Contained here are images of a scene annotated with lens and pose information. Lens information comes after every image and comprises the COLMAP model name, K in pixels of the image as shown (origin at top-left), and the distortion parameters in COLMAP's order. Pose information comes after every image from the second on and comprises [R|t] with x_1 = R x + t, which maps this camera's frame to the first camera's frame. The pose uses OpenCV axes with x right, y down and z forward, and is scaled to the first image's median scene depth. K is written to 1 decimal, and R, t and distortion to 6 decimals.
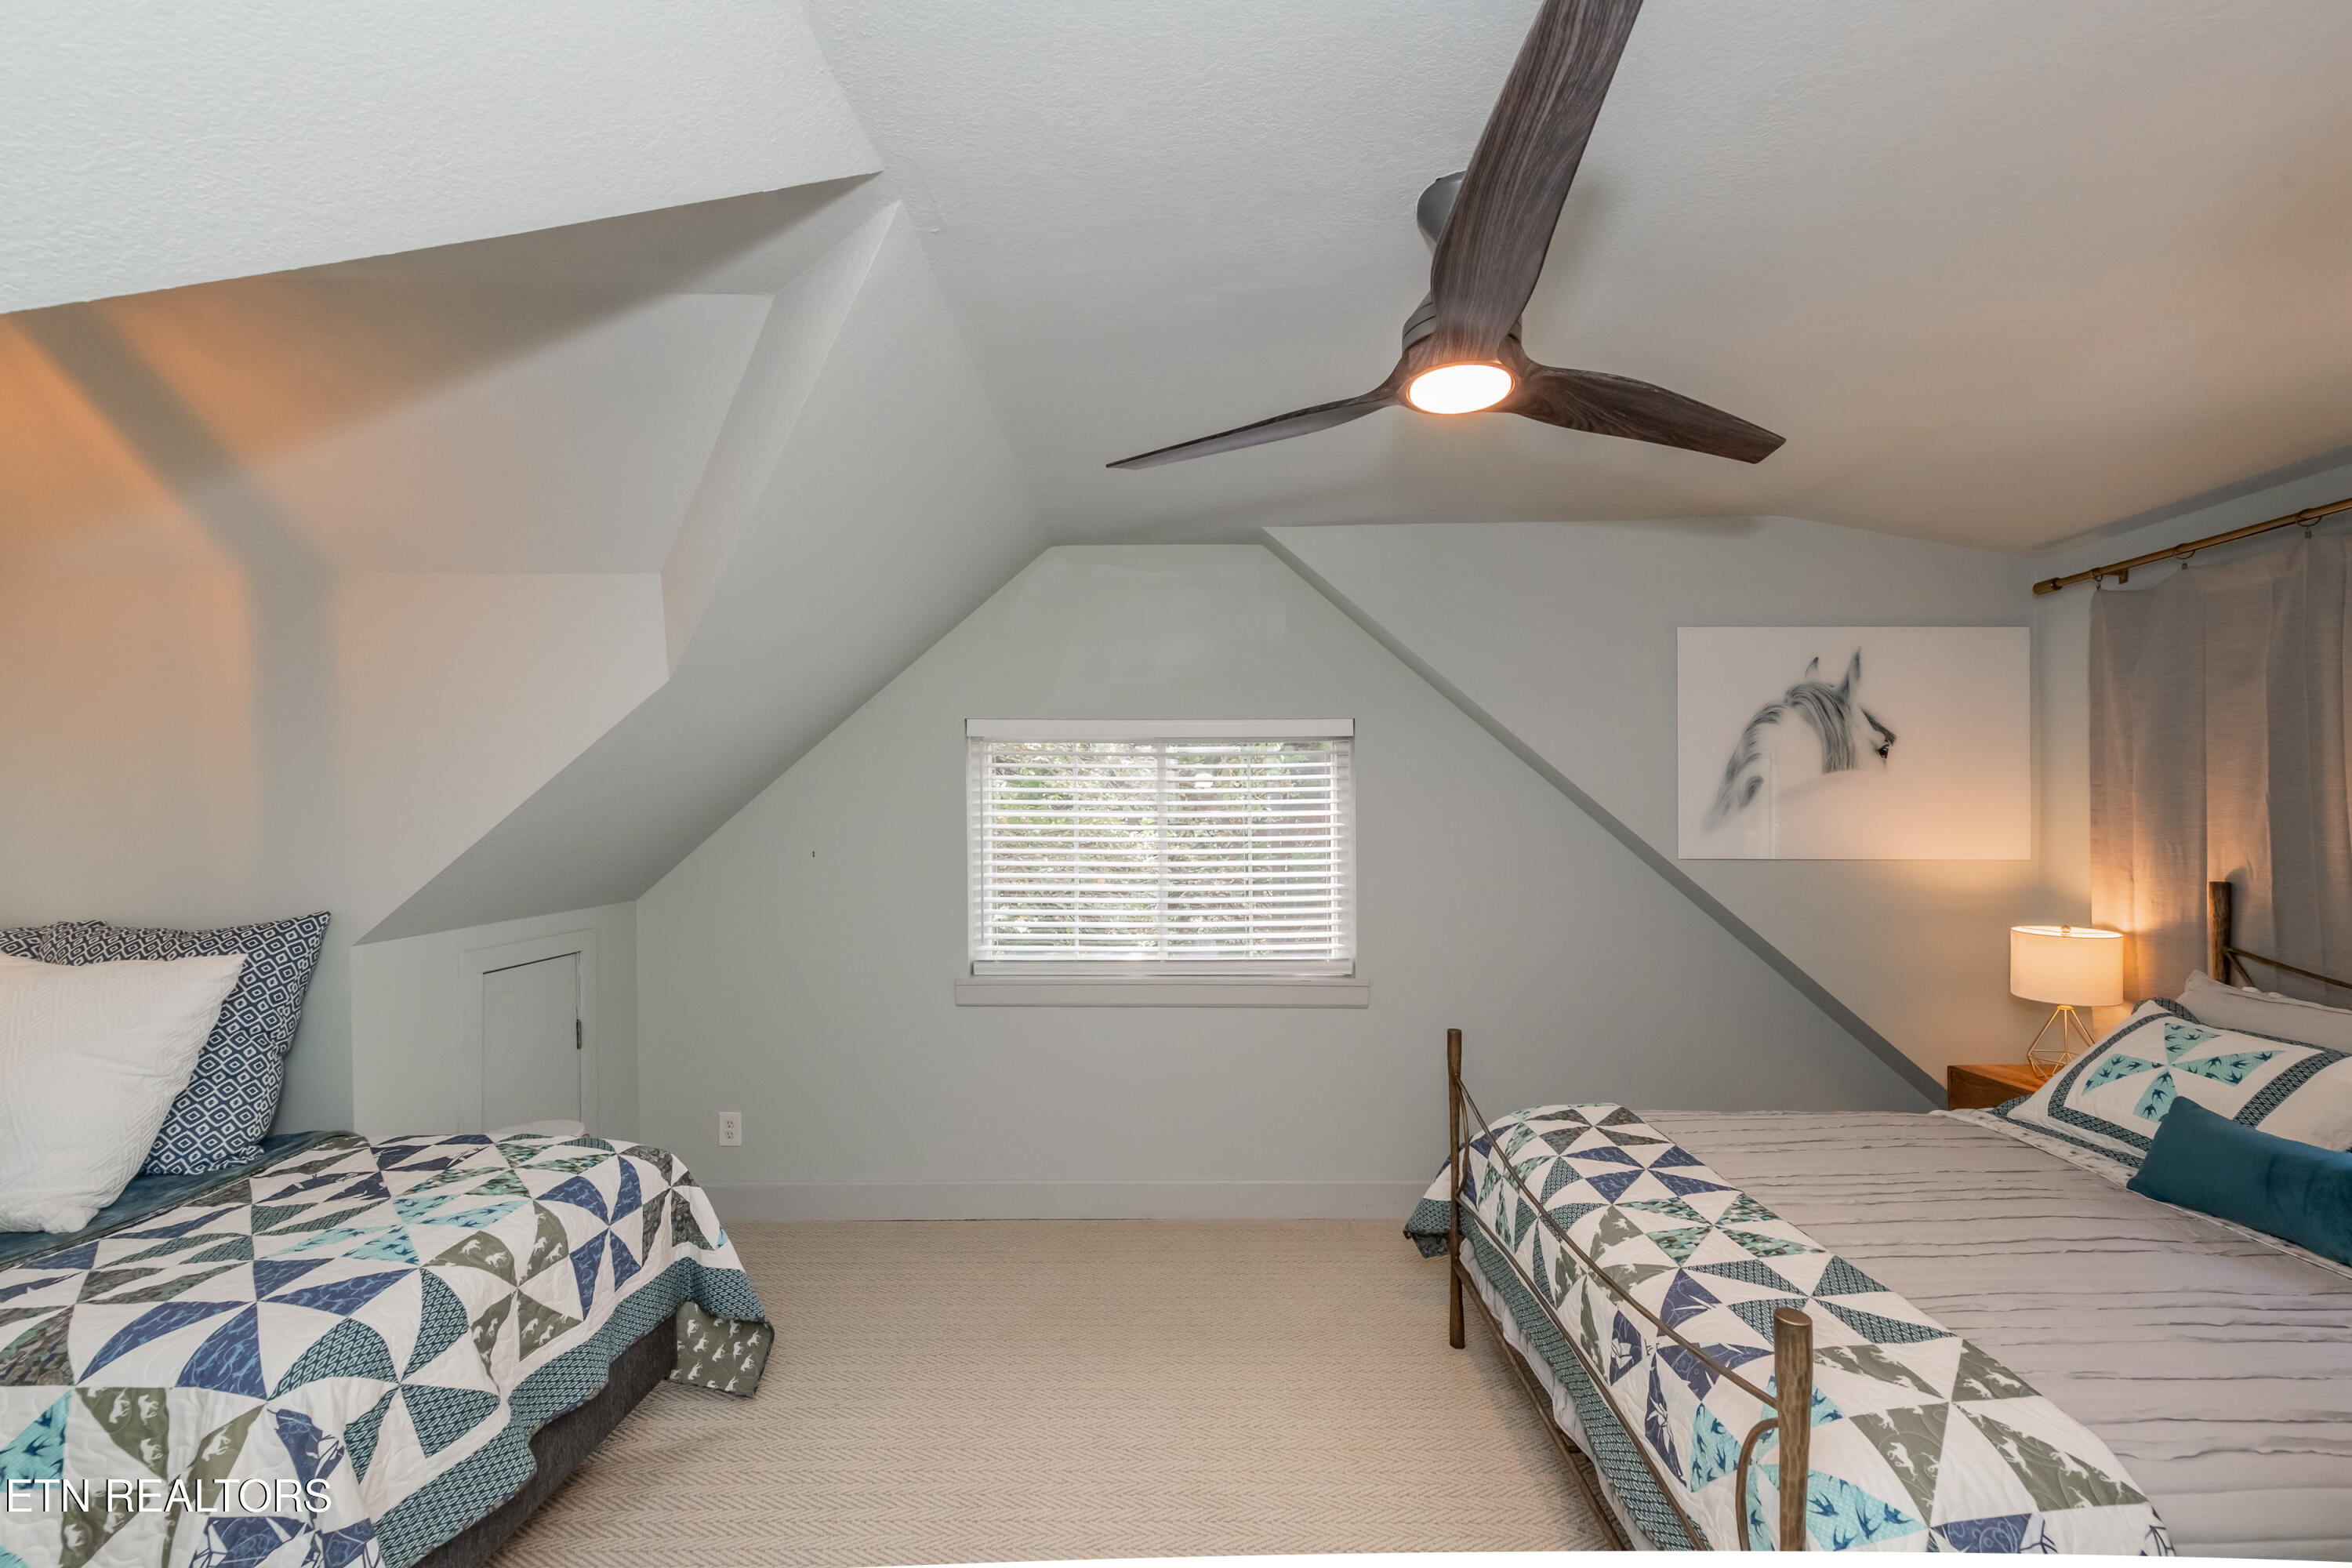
lens RADIAL K [[976.7, 0, 1228.4], [0, 976.7, 796.4], [0, 0, 1]] dist [0.000084, 0.000017]
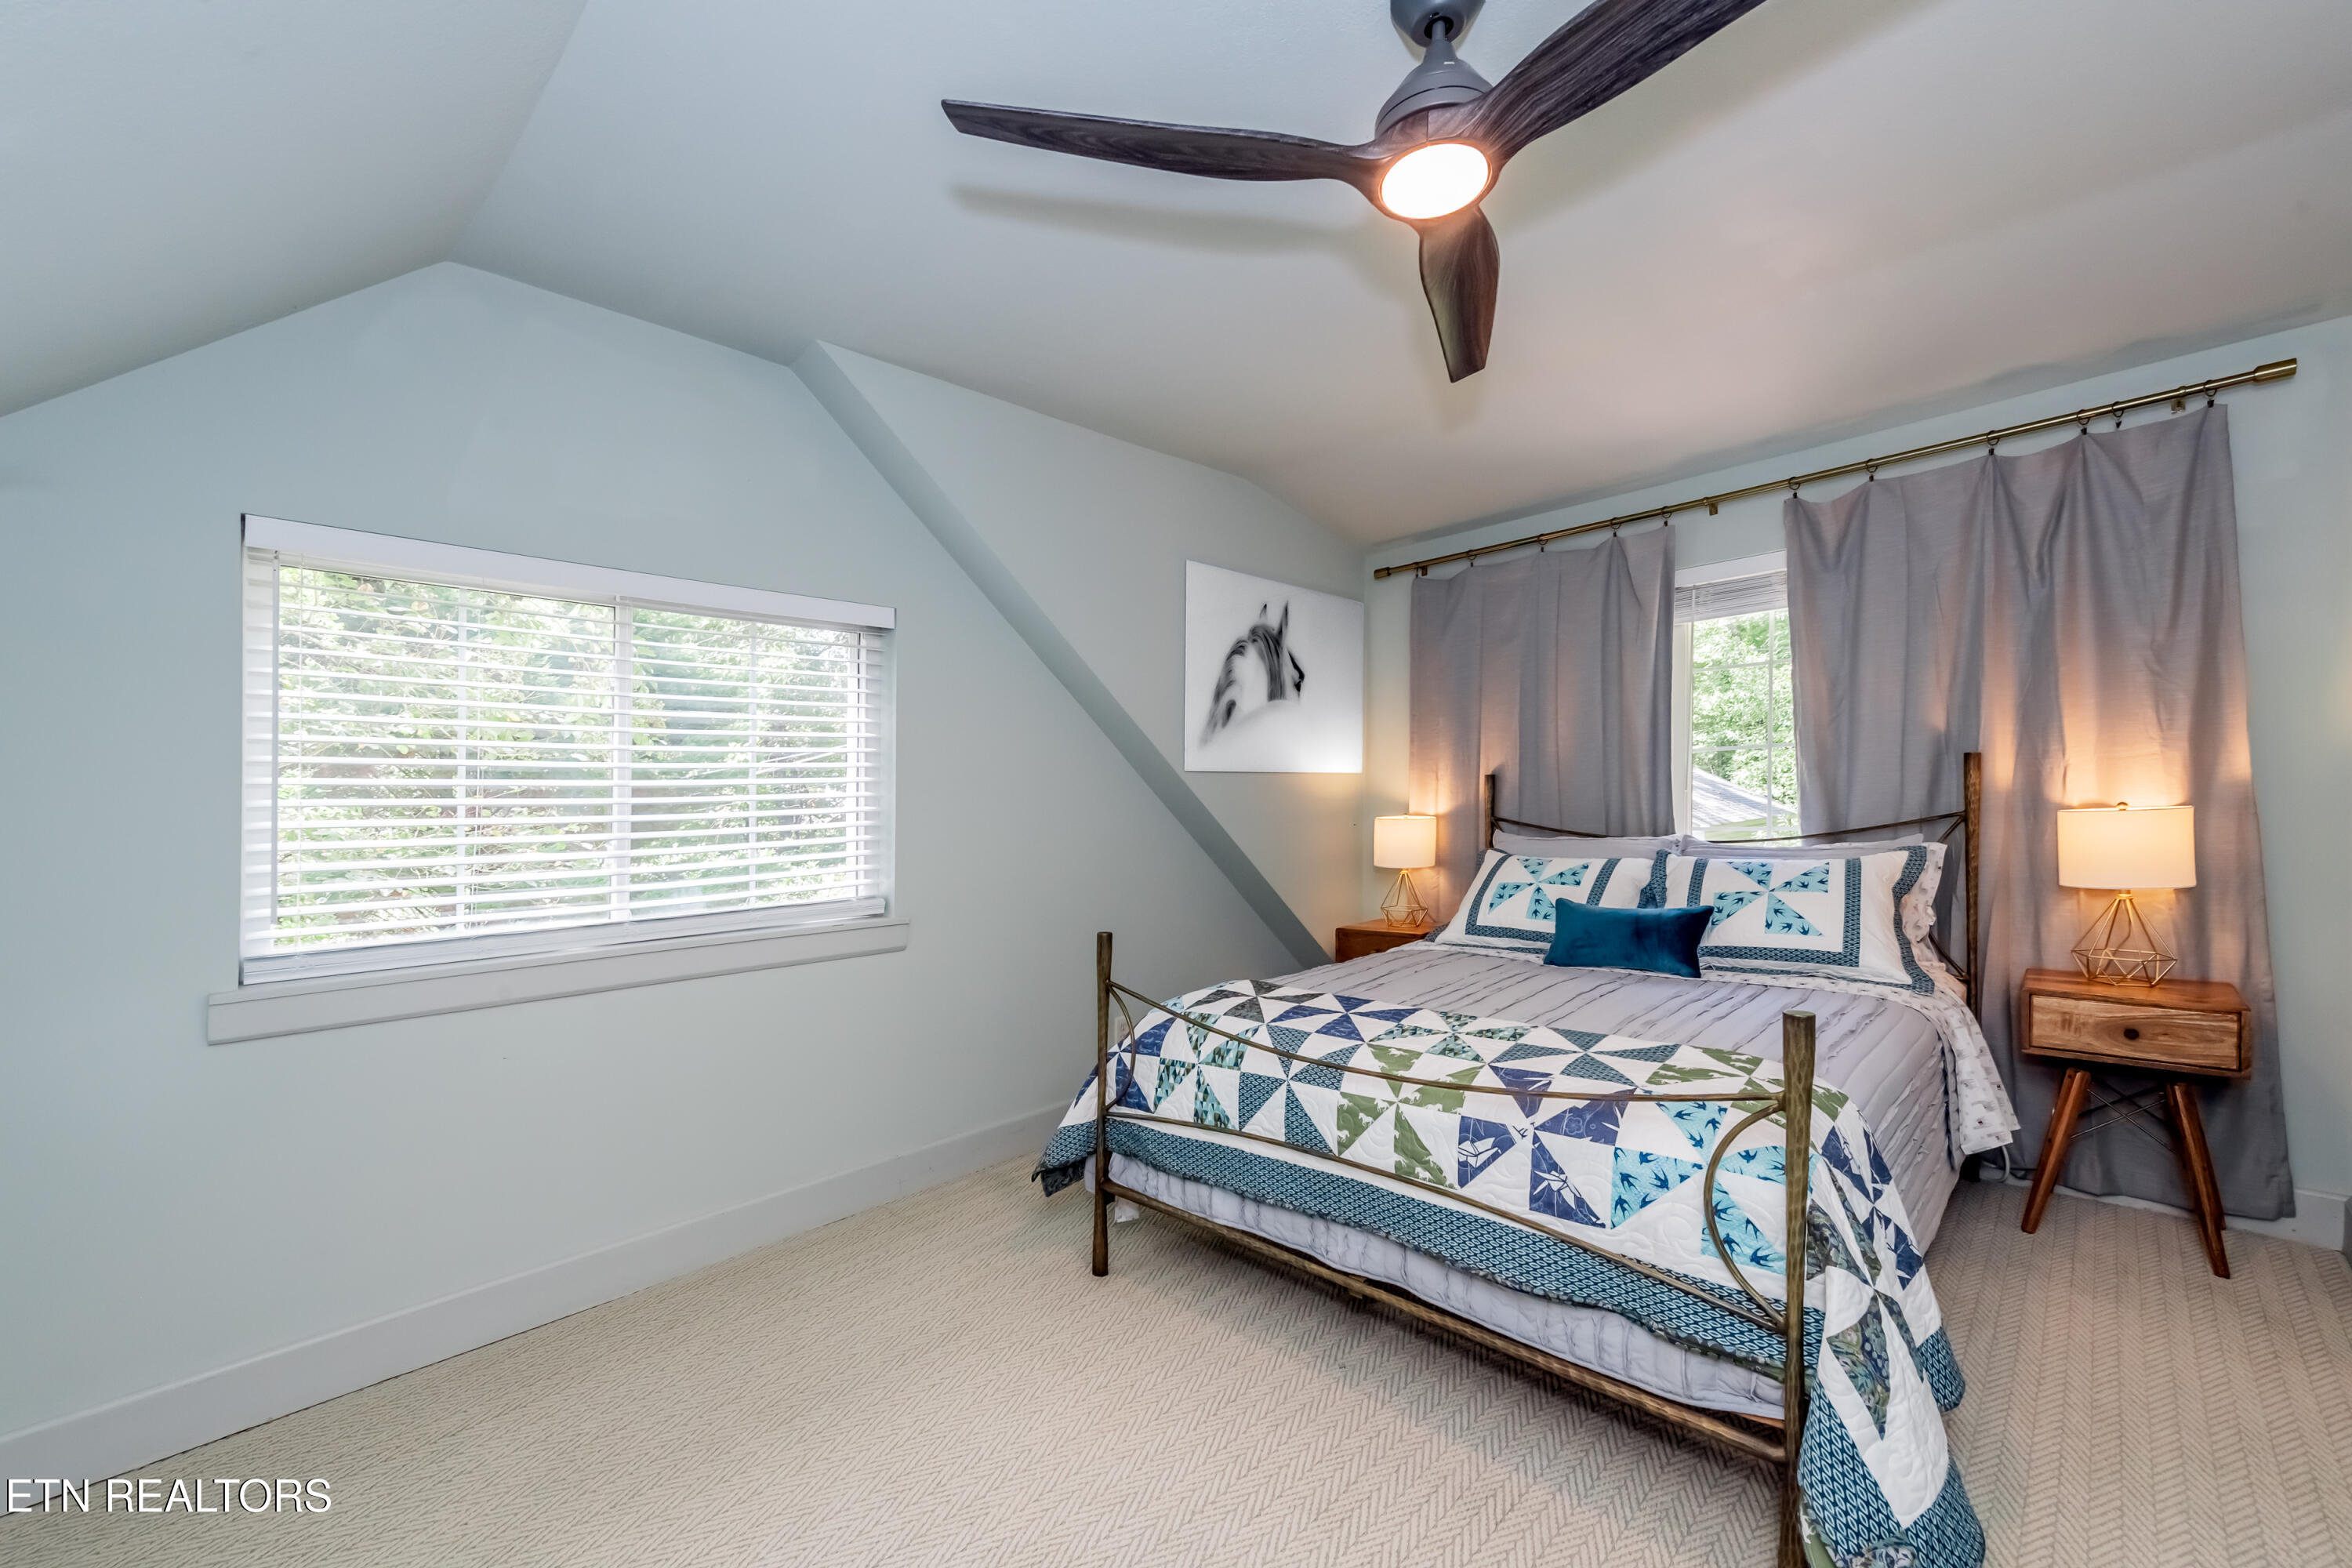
lens RADIAL K [[926.9, 0, 1208.8], [0, 926.9, 787.3], [0, 0, 1]] dist [0.000694, 0.000019]
pose [[0.695523, -0.009356, 0.718443, -0.314917], [0.015477, 0.999878, -0.001962, 0.098555], [-0.718337, 0.012484, 0.695583, 0.294935]]
